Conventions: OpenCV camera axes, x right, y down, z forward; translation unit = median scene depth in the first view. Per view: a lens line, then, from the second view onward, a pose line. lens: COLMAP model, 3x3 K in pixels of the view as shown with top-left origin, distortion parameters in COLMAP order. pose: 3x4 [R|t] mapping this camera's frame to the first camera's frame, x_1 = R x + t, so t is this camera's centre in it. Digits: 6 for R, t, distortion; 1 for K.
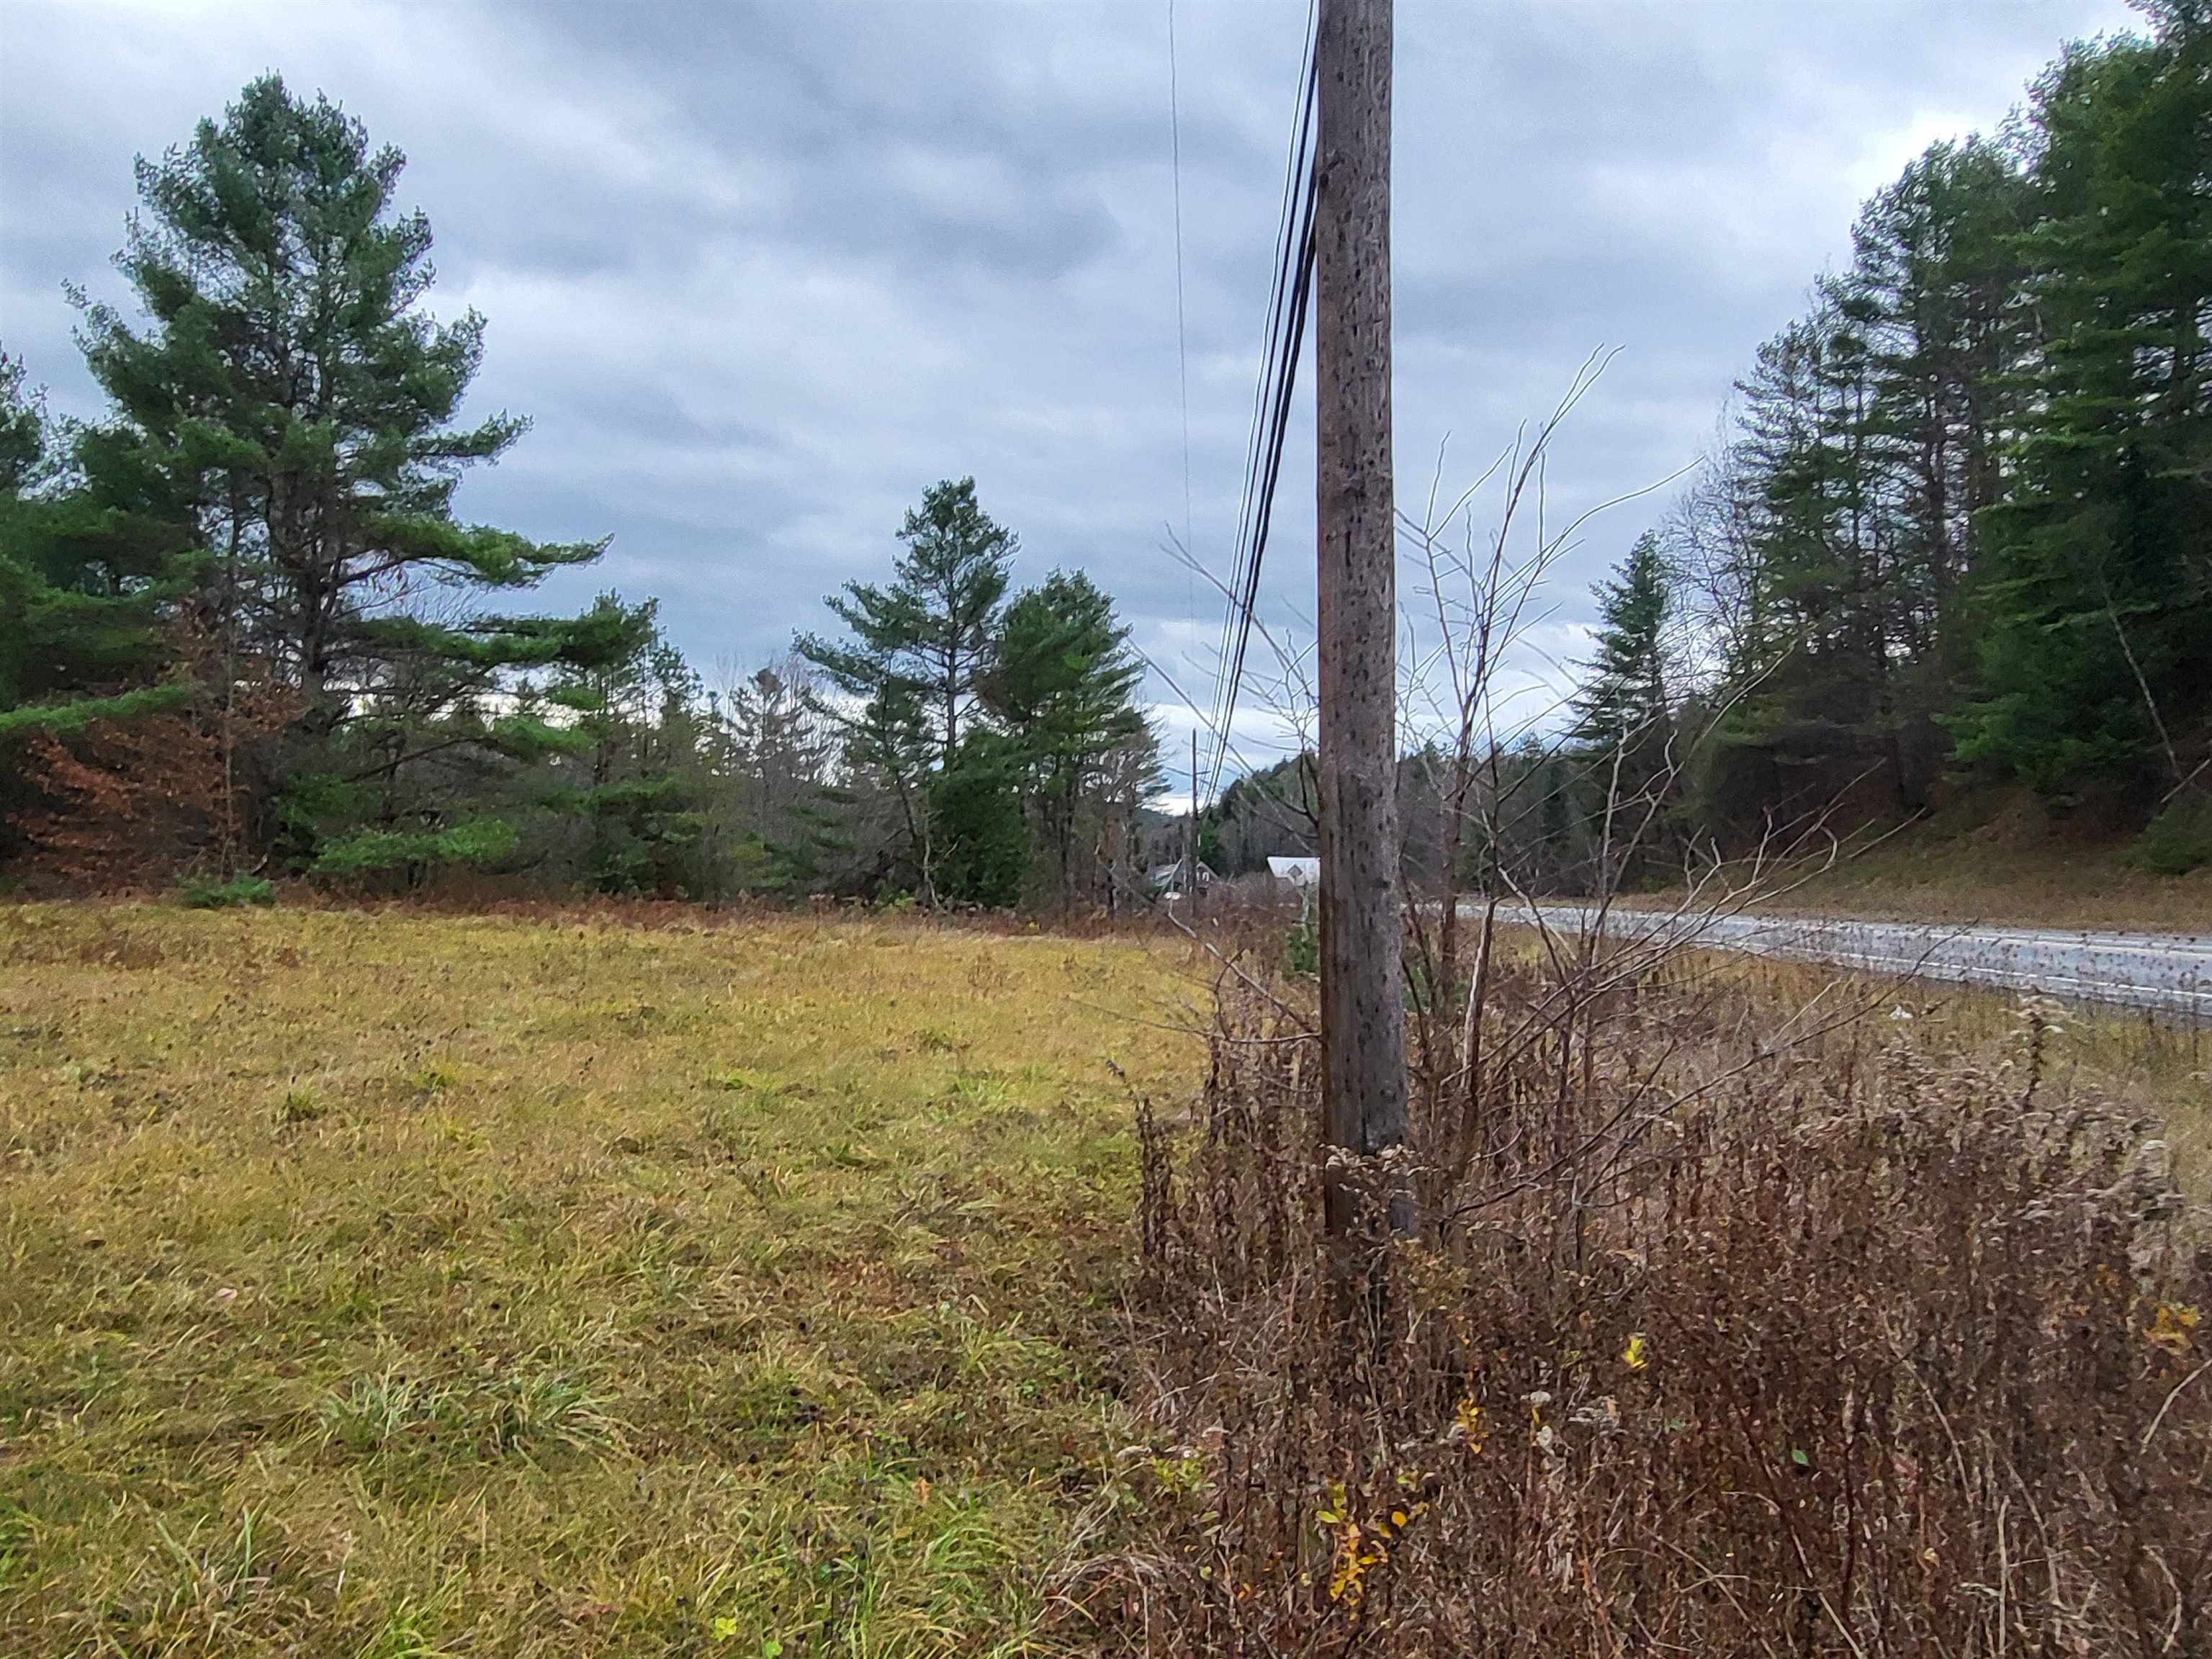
lens RADIAL K [[1554.4, 0, 1103.4], [0, 1554.4, 912.5], [0, 0, 1]] dist [-0.007395, -0.007111]
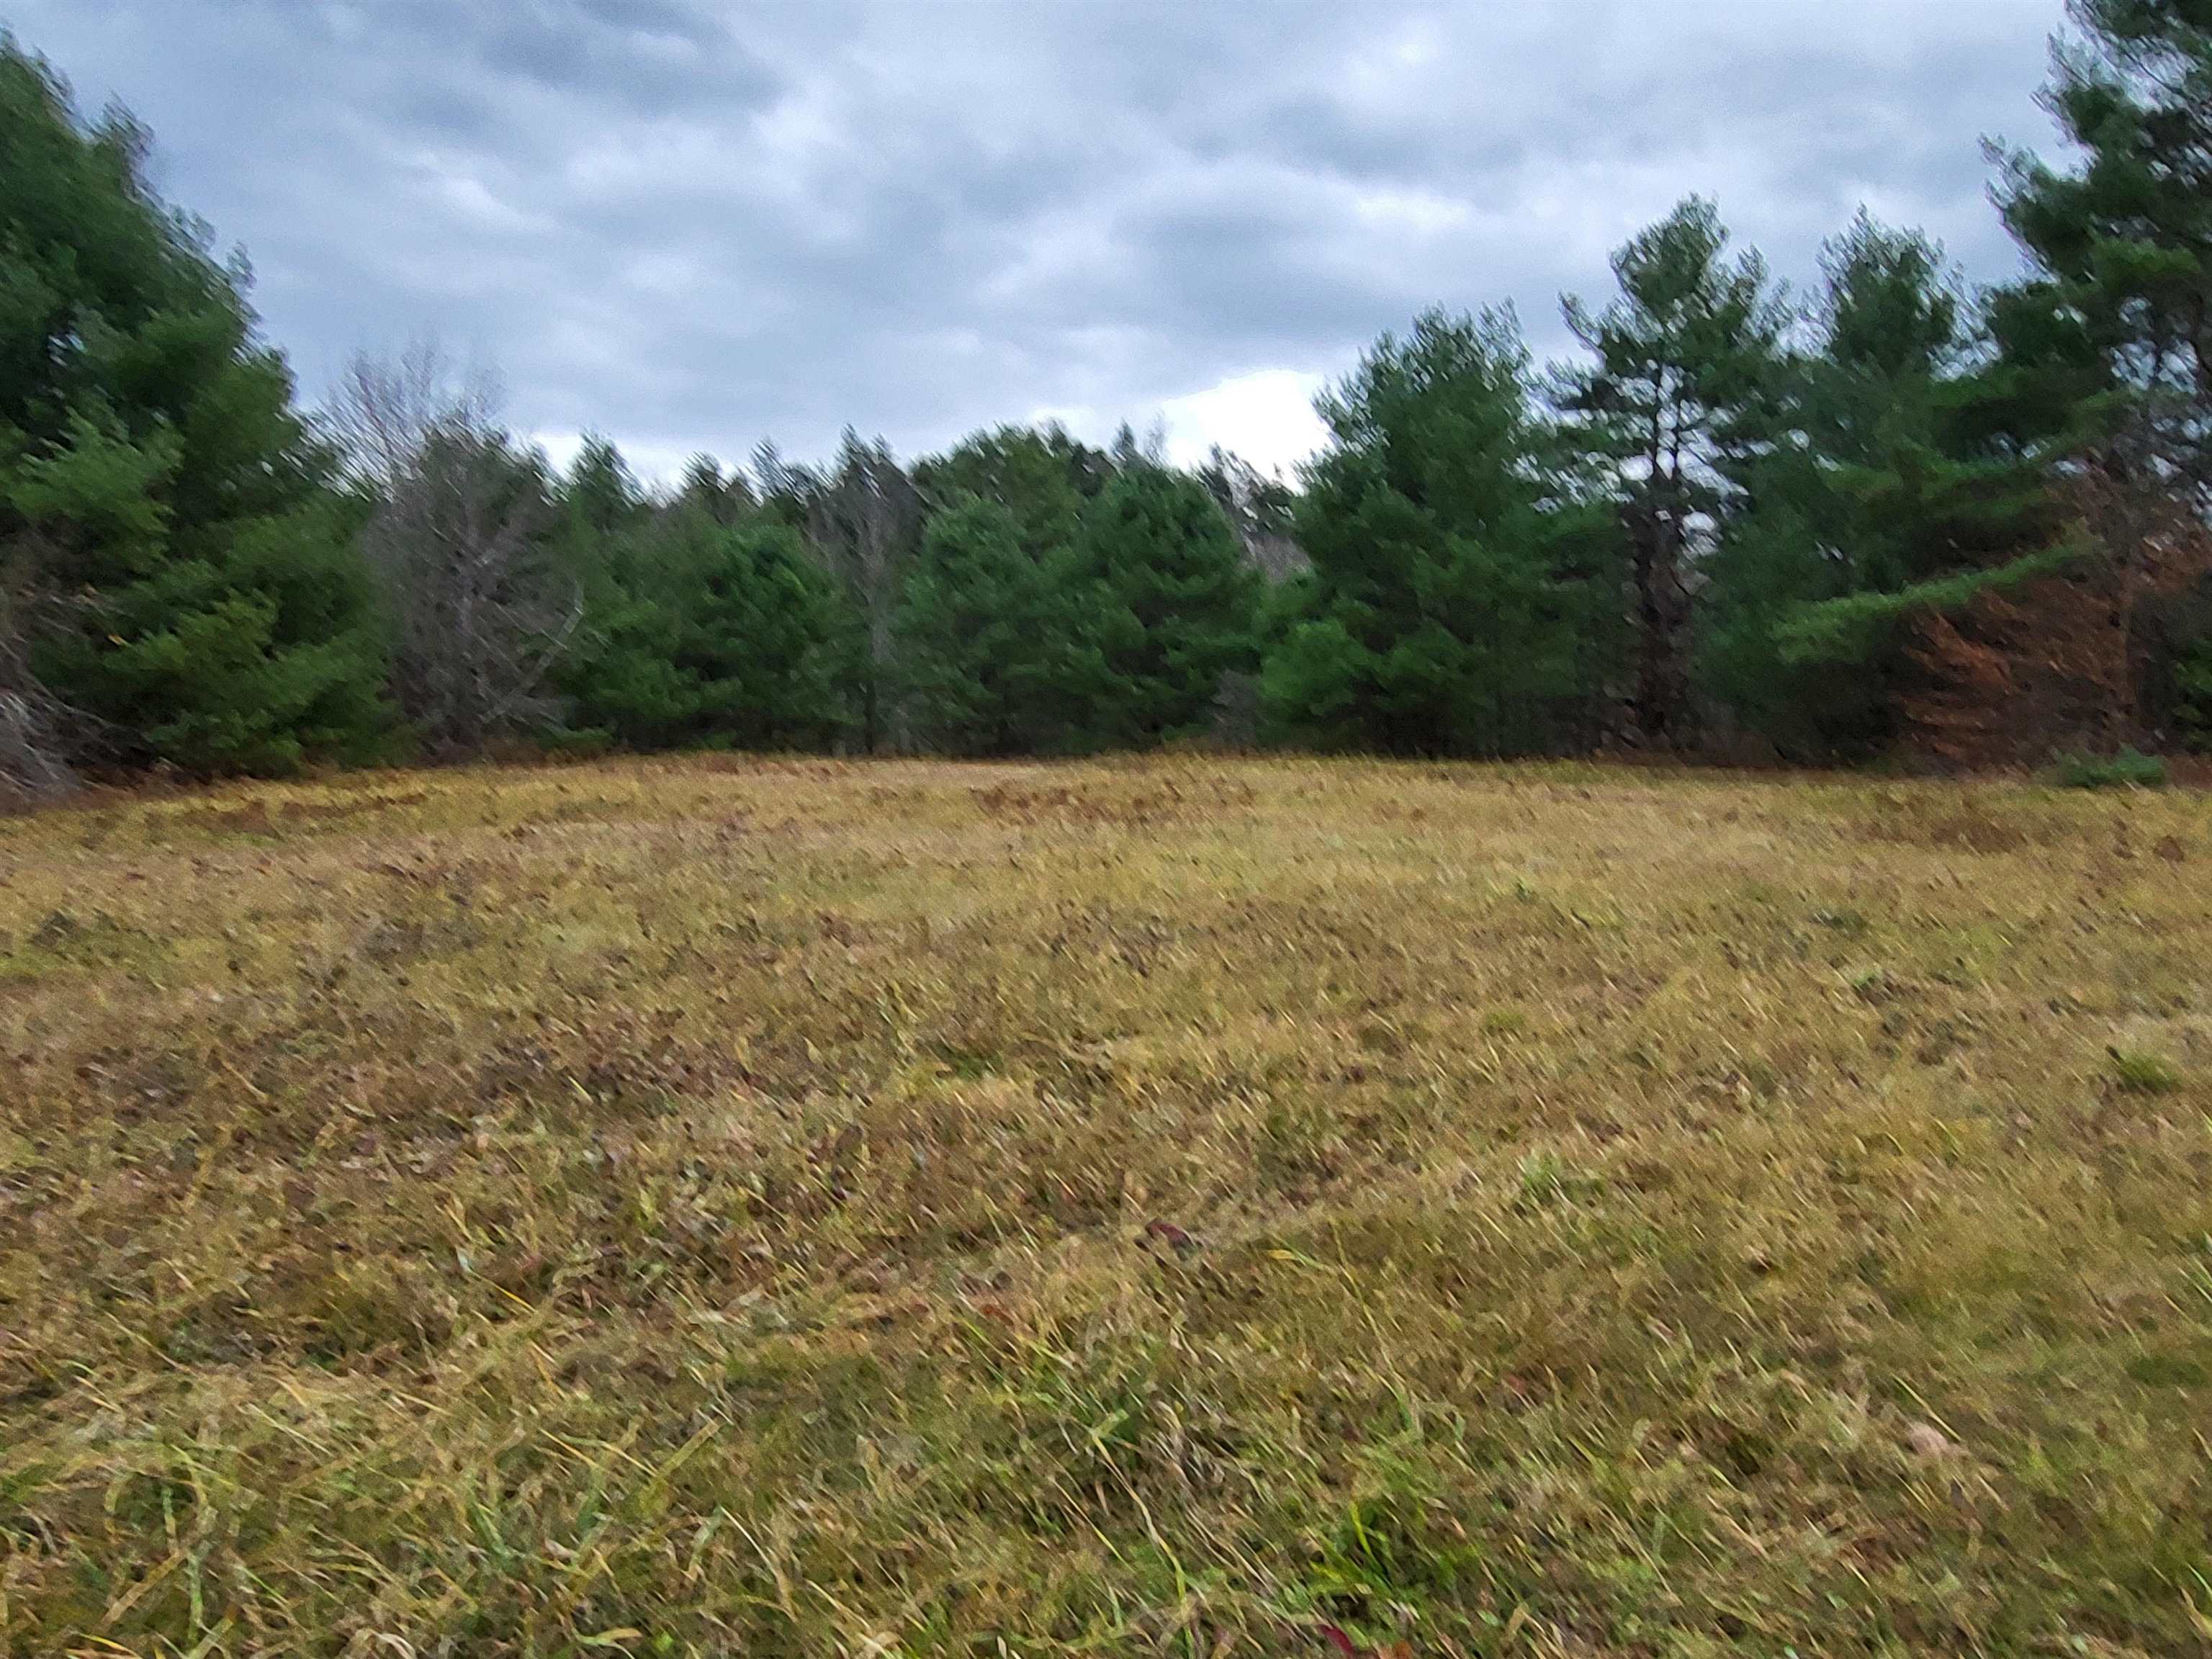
lens RADIAL K [[1501.1, 0, 1092.5], [0, 1501.1, 924.1], [0, 0, 1]] dist [-0.000012, -0.005824]
pose [[0.439198, 0.092066, -0.893660, -0.033518], [-0.014236, 0.995323, 0.095543, 0.000534], [0.898277, -0.029241, 0.438455, 0.073364]]
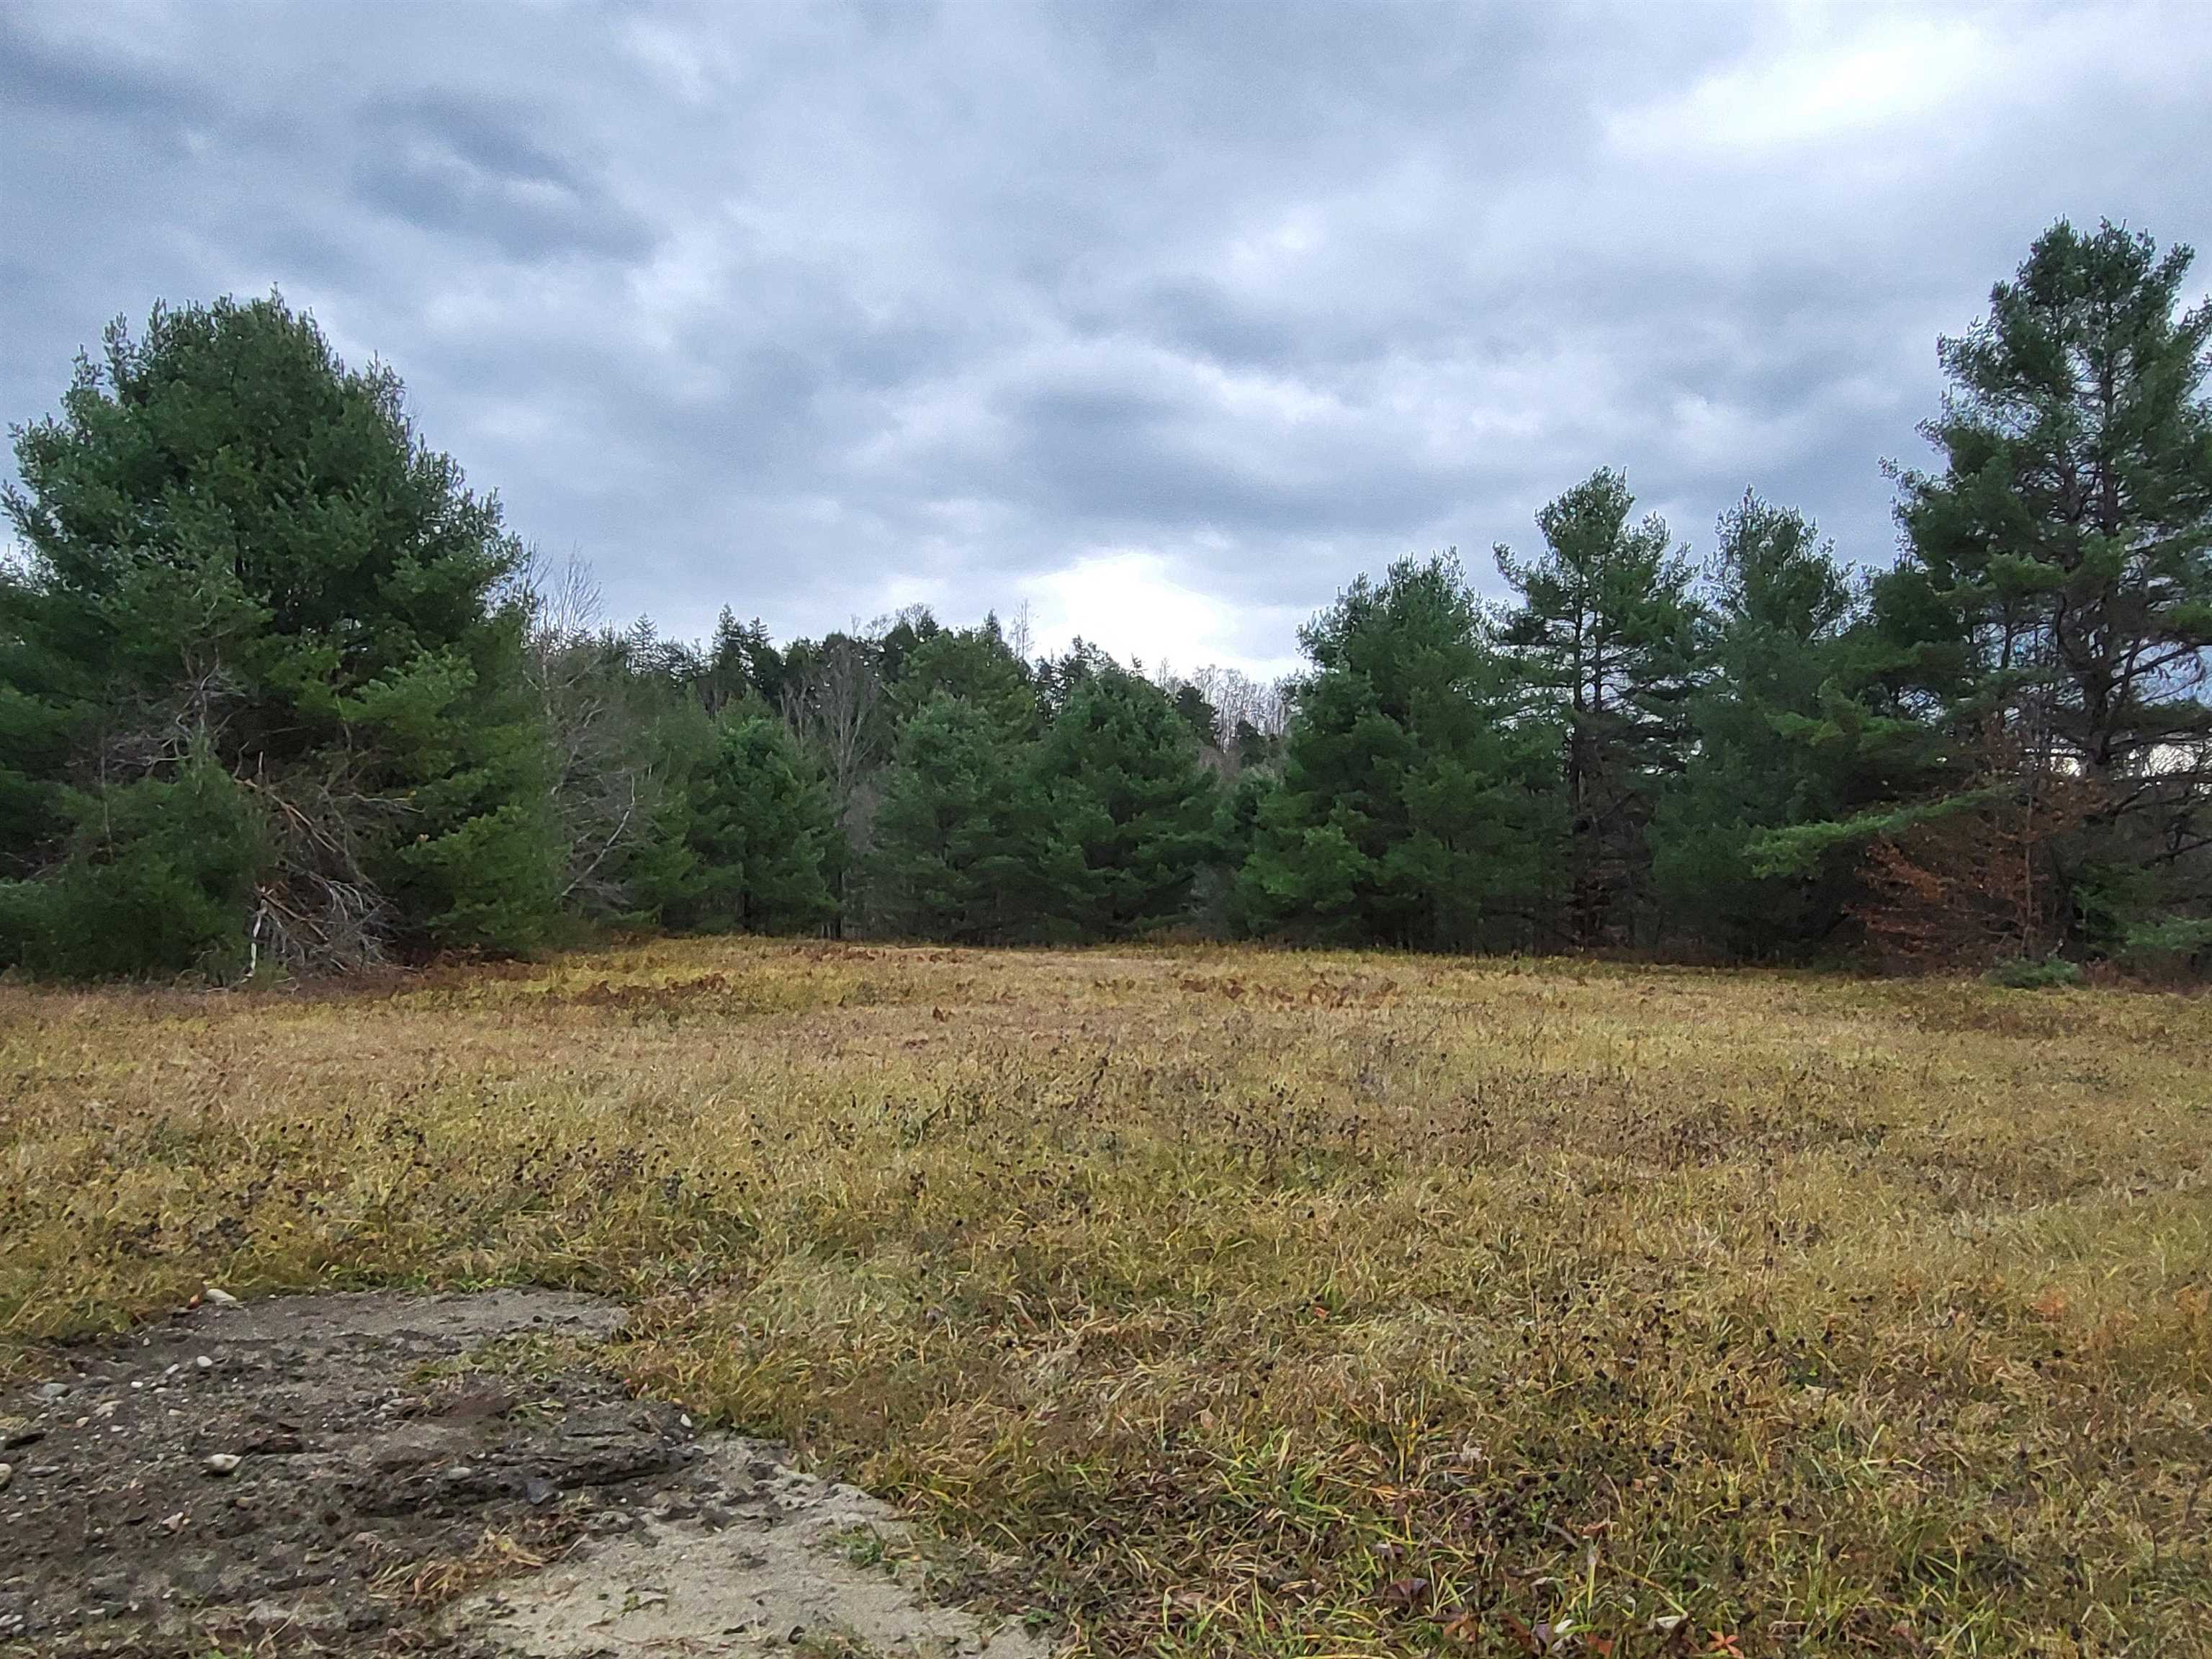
lens RADIAL K [[1554.4, 0, 1103.4], [0, 1554.4, 912.5], [0, 0, 1]] dist [-0.007395, -0.007111]
pose [[0.546466, -0.014574, -0.837355, -0.002098], [-0.027288, 0.999008, -0.035196, 0.000509], [0.837037, 0.042084, 0.545526, -0.145322]]
